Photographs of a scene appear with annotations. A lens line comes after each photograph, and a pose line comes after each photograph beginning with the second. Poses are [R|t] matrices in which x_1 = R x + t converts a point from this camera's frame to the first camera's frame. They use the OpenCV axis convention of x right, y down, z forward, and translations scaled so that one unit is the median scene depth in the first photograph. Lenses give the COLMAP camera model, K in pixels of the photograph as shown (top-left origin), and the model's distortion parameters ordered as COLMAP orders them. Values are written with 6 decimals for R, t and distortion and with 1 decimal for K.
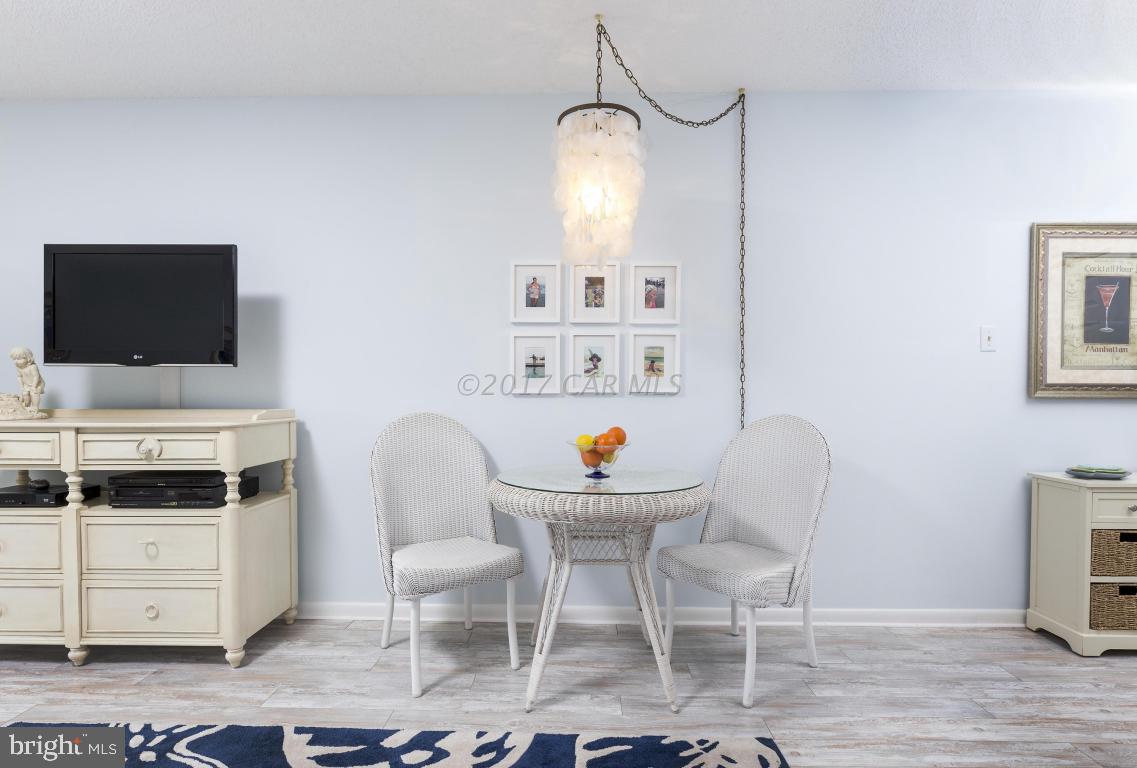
lens RADIAL K [[593.4, 0, 557.8], [0, 593.4, 391.5], [0, 0, 1]] dist [0.003692, -0.001891]
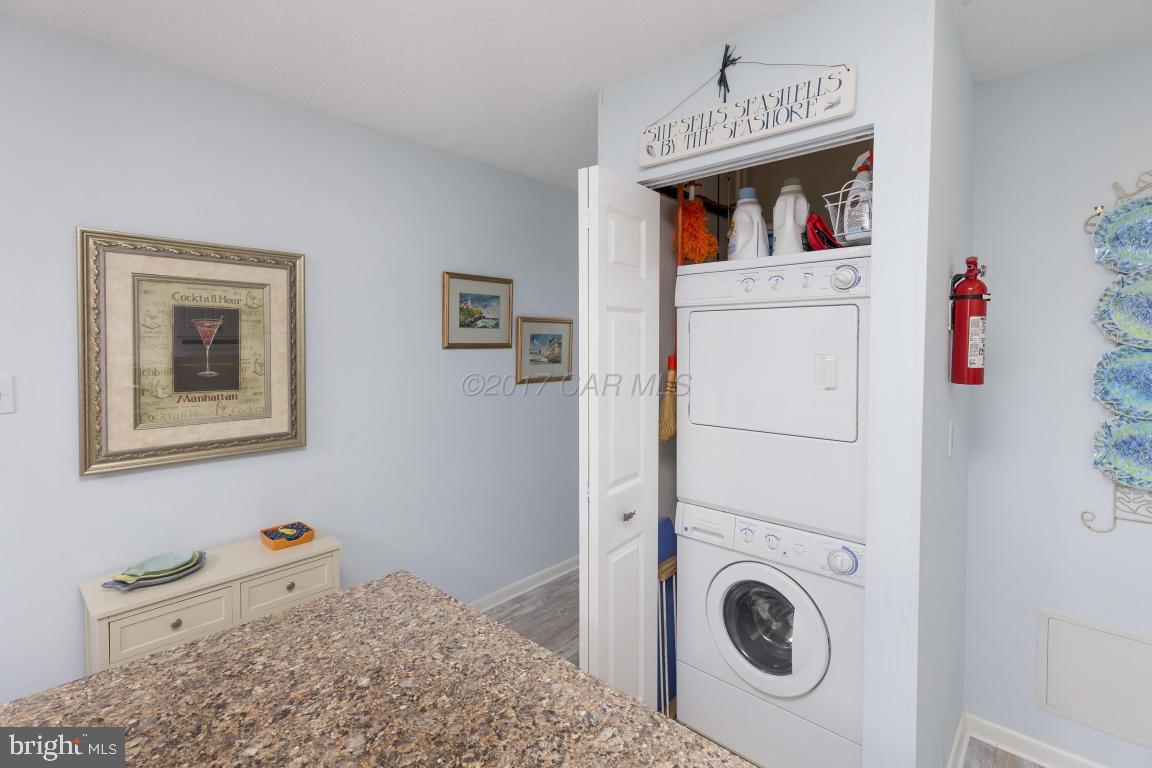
lens RADIAL K [[533.8, 0, 576.2], [0, 533.8, 352.0], [0, 0, 1]] dist [0.009011, 0.001706]
pose [[0.651693, -0.019272, 0.758238, 0.697621], [0.010379, 0.999810, 0.016491, -0.140789], [-0.758412, -0.002877, 0.651769, 0.141269]]
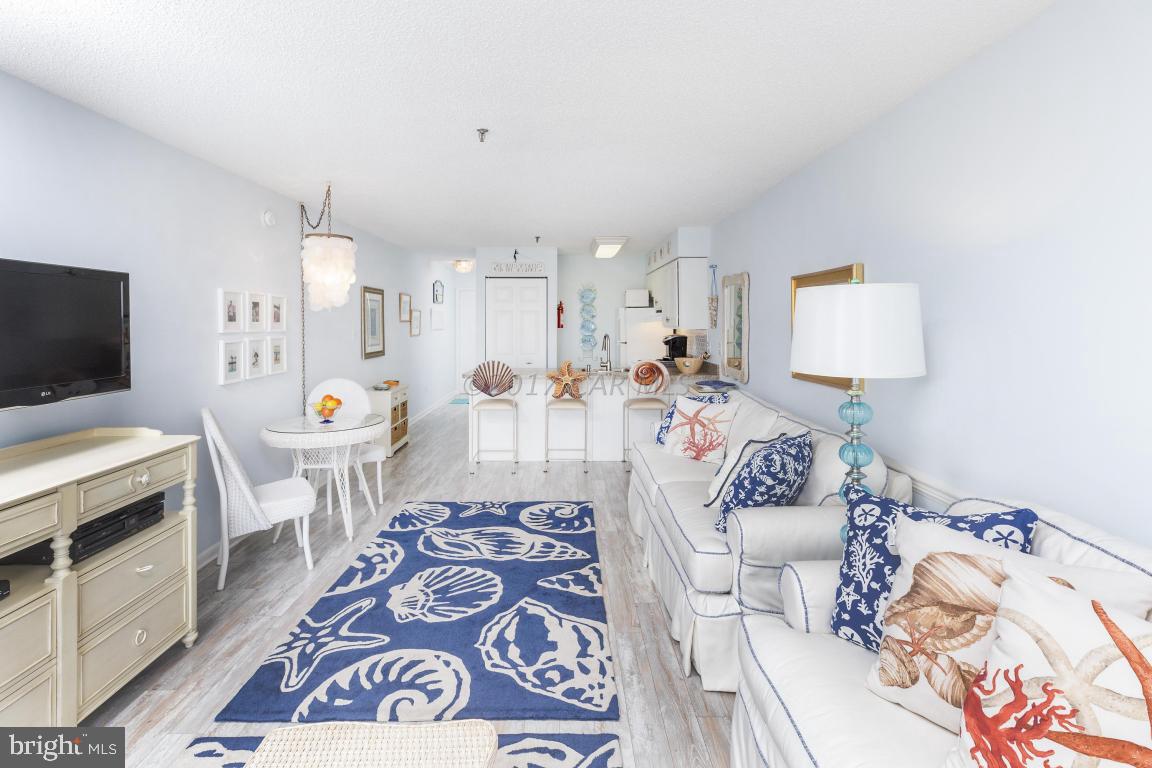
lens RADIAL K [[533.8, 0, 554.2], [0, 533.8, 321.3], [0, 0, 1]] dist [0.009011, 0.001706]
pose [[-0.001923, -0.005537, 0.999983, -1.368738], [0.022045, 0.999741, 0.005579, -0.138591], [-0.999755, 0.022056, -0.001800, 0.239162]]
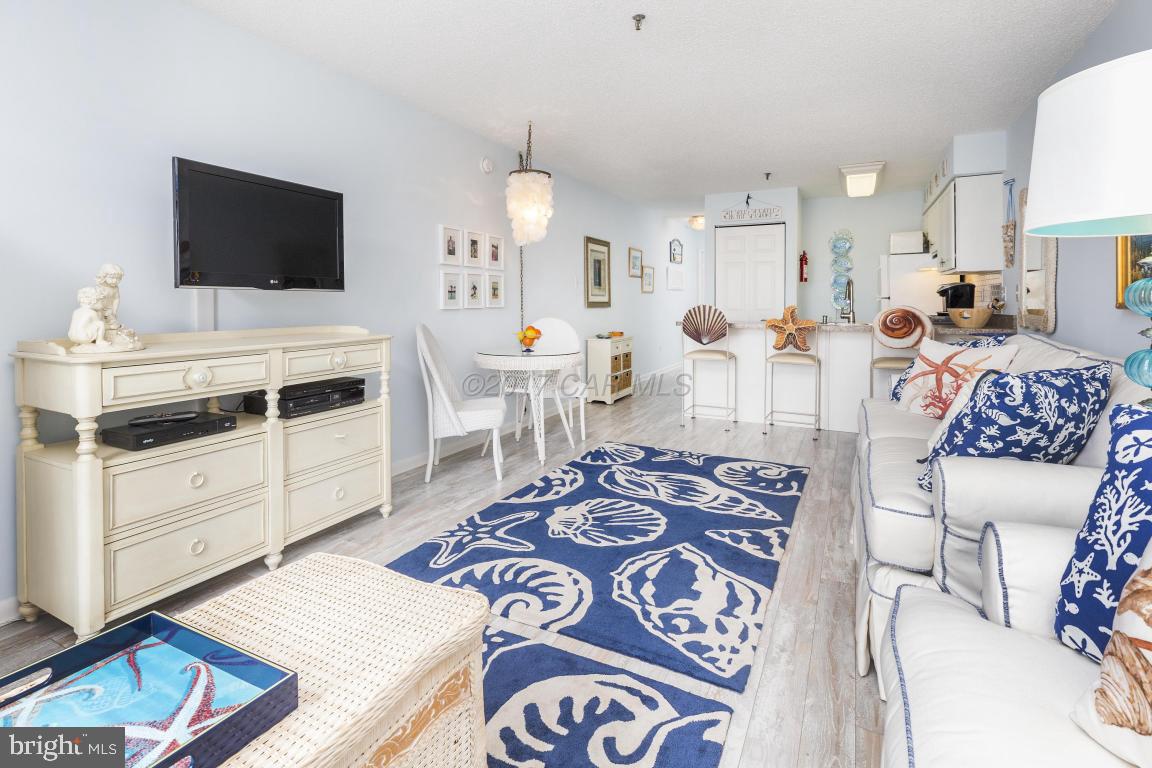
lens RADIAL K [[533.8, 0, 571.8], [0, 533.8, 301.1], [0, 0, 1]] dist [0.009011, 0.001706]
pose [[0.443372, -0.005713, 0.896320, -1.235219], [0.014674, 0.999892, -0.000886, -0.013002], [-0.896218, 0.013546, 0.443407, 0.069866]]
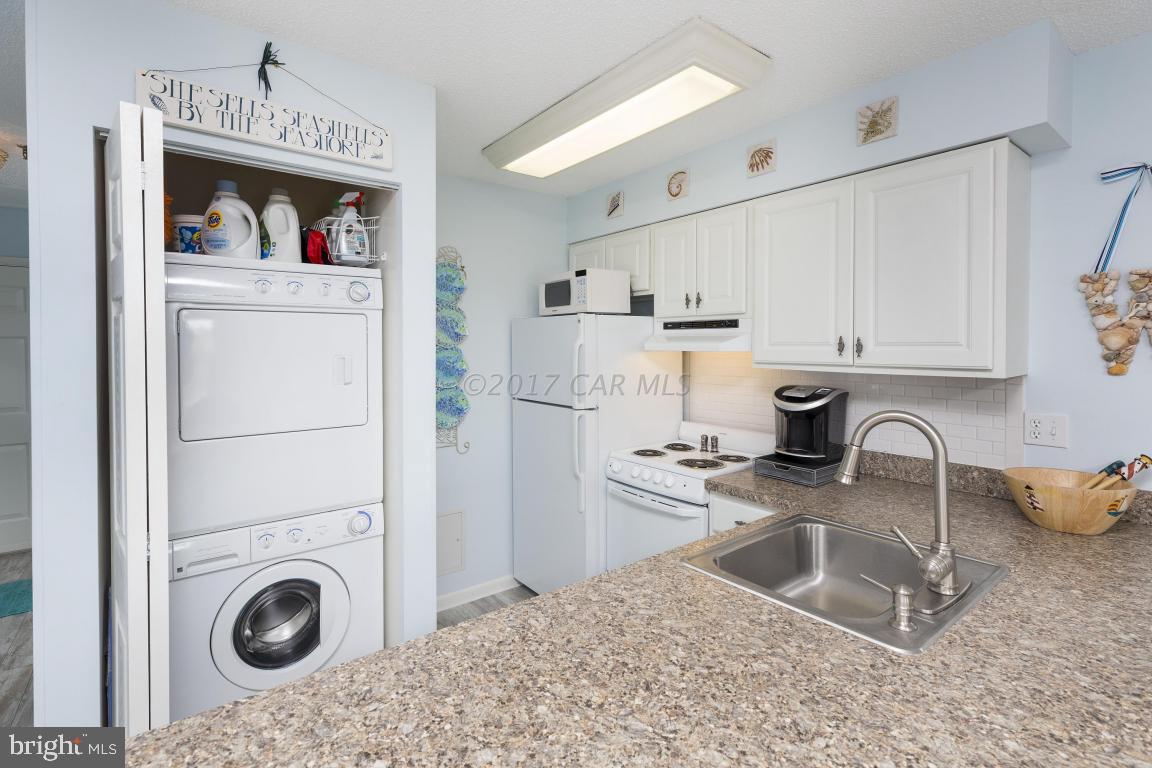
lens RADIAL K [[533.8, 0, 559.7], [0, 533.8, 354.7], [0, 0, 1]] dist [0.009011, 0.001706]
pose [[-0.621826, -0.014930, 0.783013, 0.598359], [0.011561, 0.999534, 0.028240, -0.142403], [-0.783070, 0.026613, -0.621364, 0.550046]]
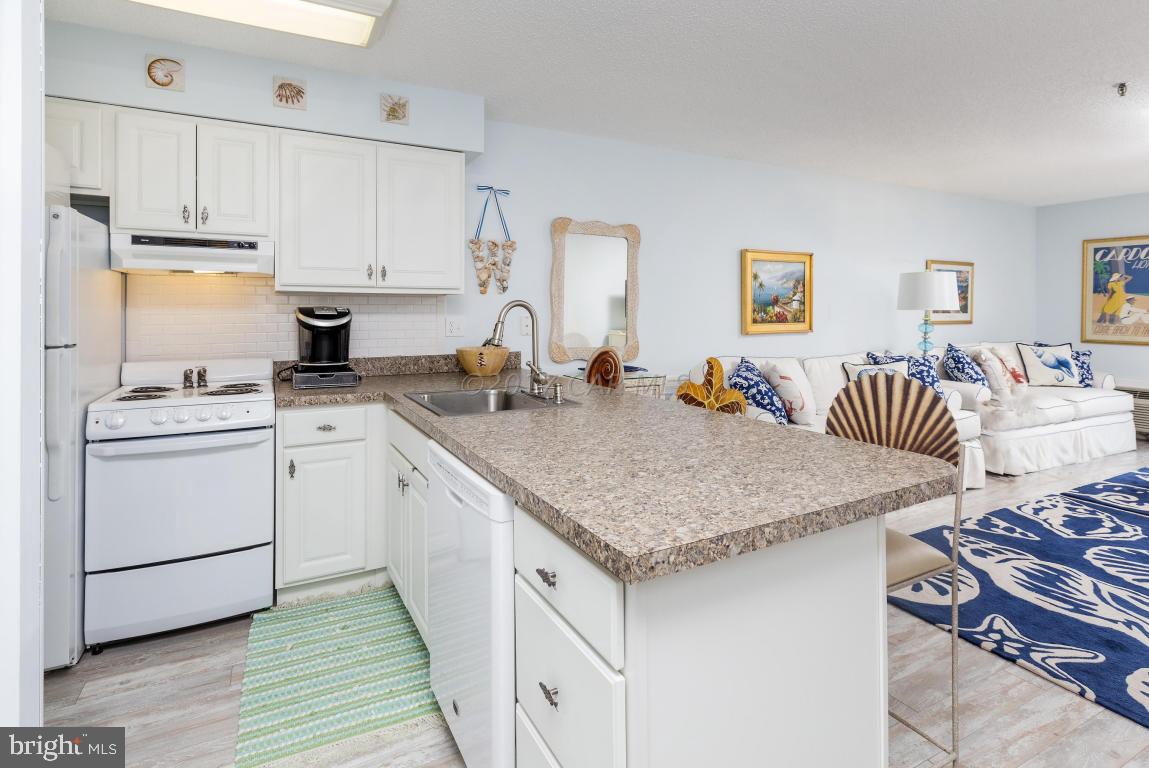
lens RADIAL K [[585.3, 0, 549.7], [0, 585.3, 308.5], [0, 0, 1]] dist [0.006484, 0.002949]
pose [[-0.877440, -0.007268, -0.479632, 1.180836], [-0.010269, 0.999941, 0.003634, -0.067002], [0.479577, 0.008114, -0.877462, 0.856524]]
